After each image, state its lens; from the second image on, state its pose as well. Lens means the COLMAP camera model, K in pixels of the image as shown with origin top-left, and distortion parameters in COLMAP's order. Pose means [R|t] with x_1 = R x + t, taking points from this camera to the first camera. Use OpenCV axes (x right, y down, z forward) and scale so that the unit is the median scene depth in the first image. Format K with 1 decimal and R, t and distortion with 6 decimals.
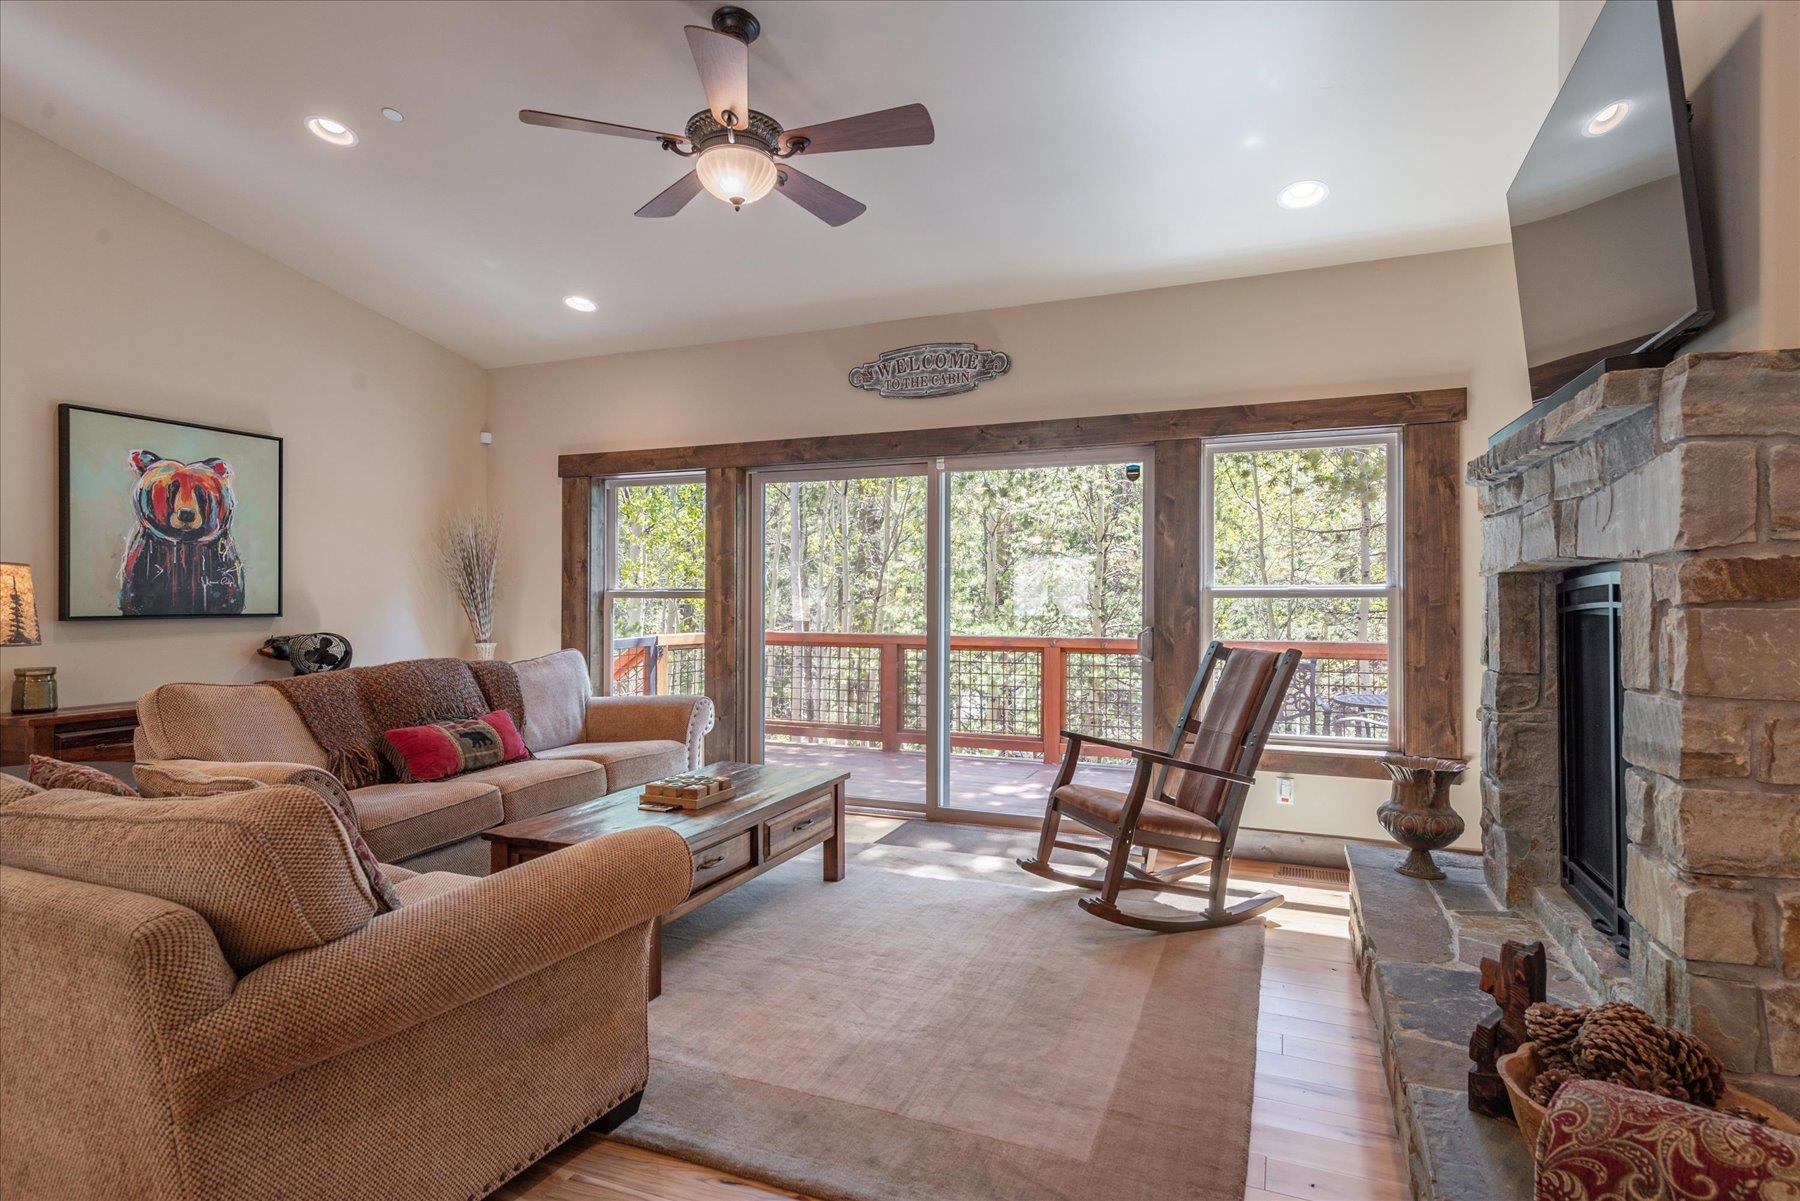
lens RADIAL K [[920.2, 0, 900.0], [0, 920.2, 600.5], [0, 0, 1]] dist [0.009276, 0.000014]
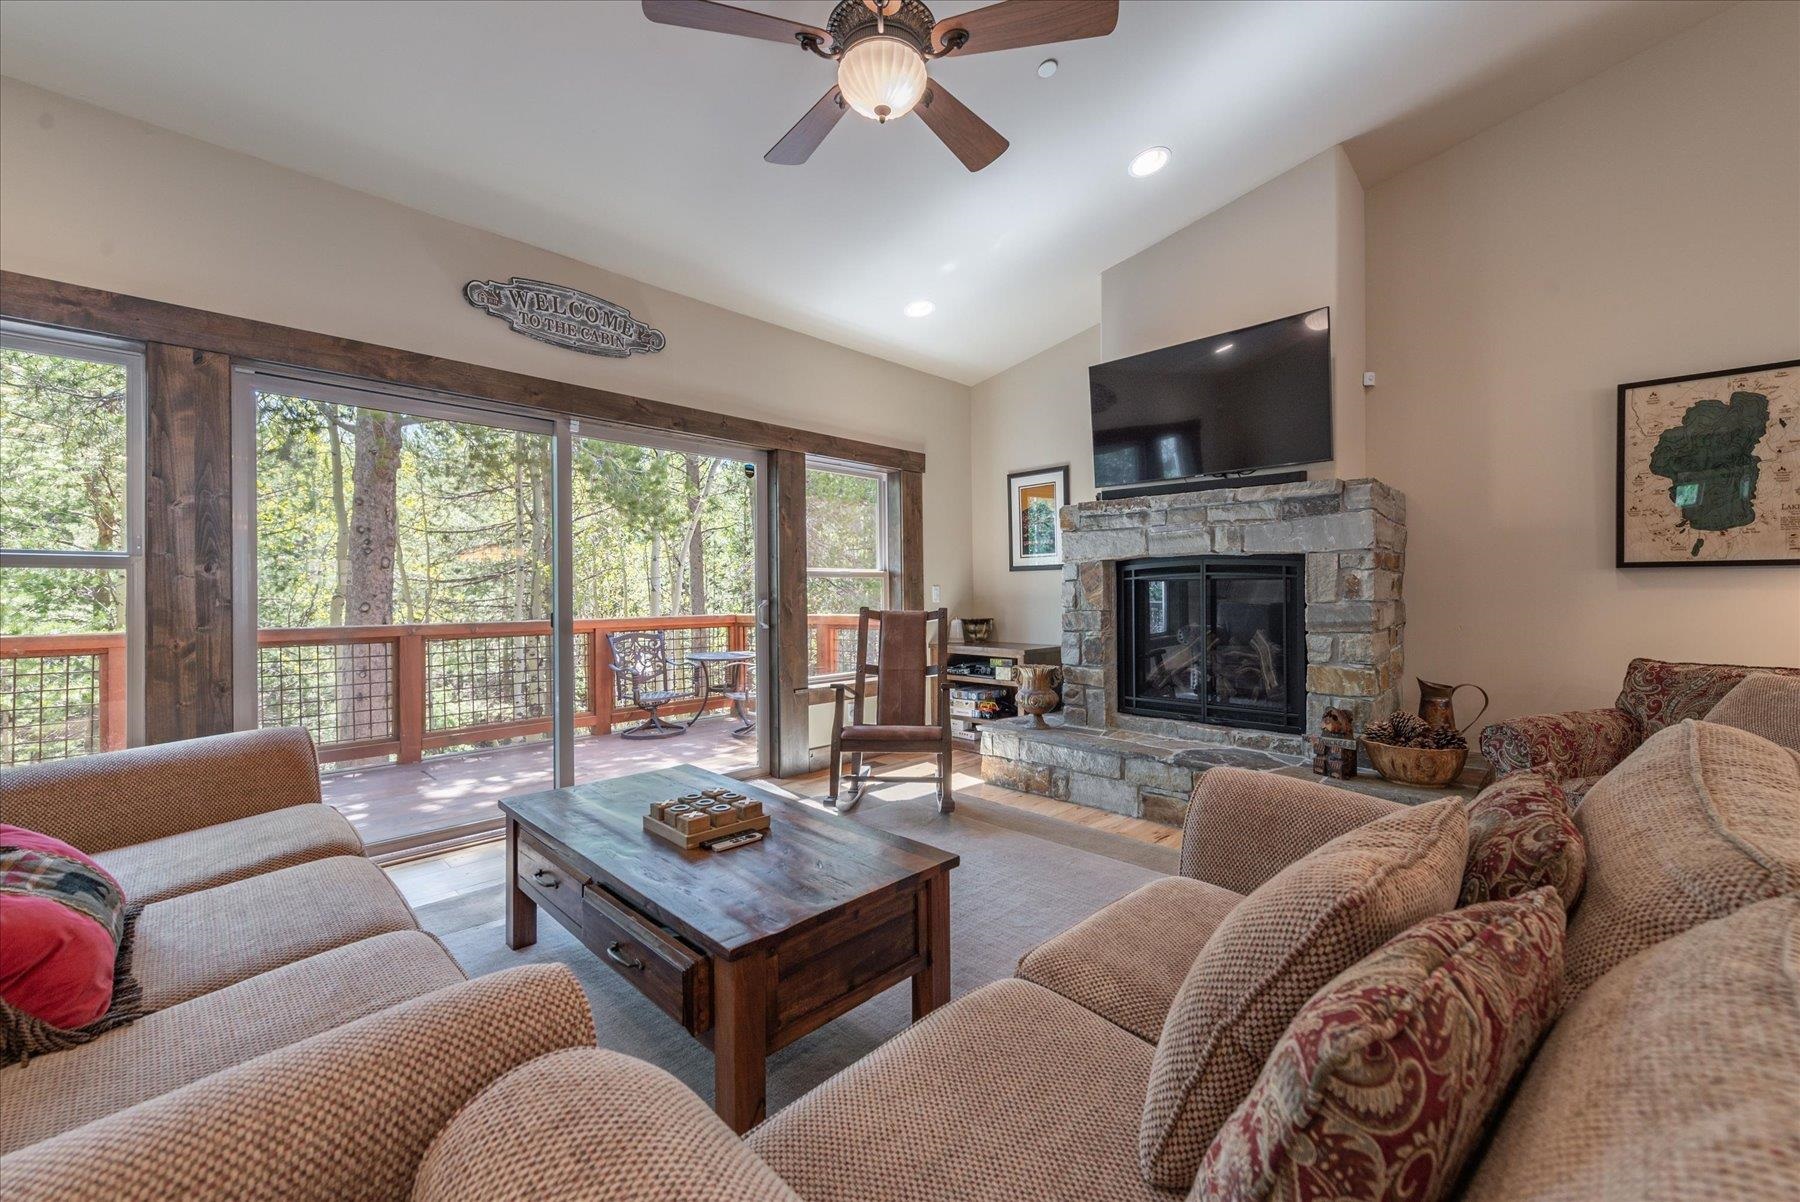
lens RADIAL K [[714.2, 0, 904.5], [0, 714.2, 595.8], [0, 0, 1]] dist [0.003058, 0.000102]
pose [[0.364950, -0.008256, 0.930990, -0.561886], [0.010780, 0.999931, 0.004642, 0.021150], [-0.930965, 0.008343, 0.365014, 0.504415]]
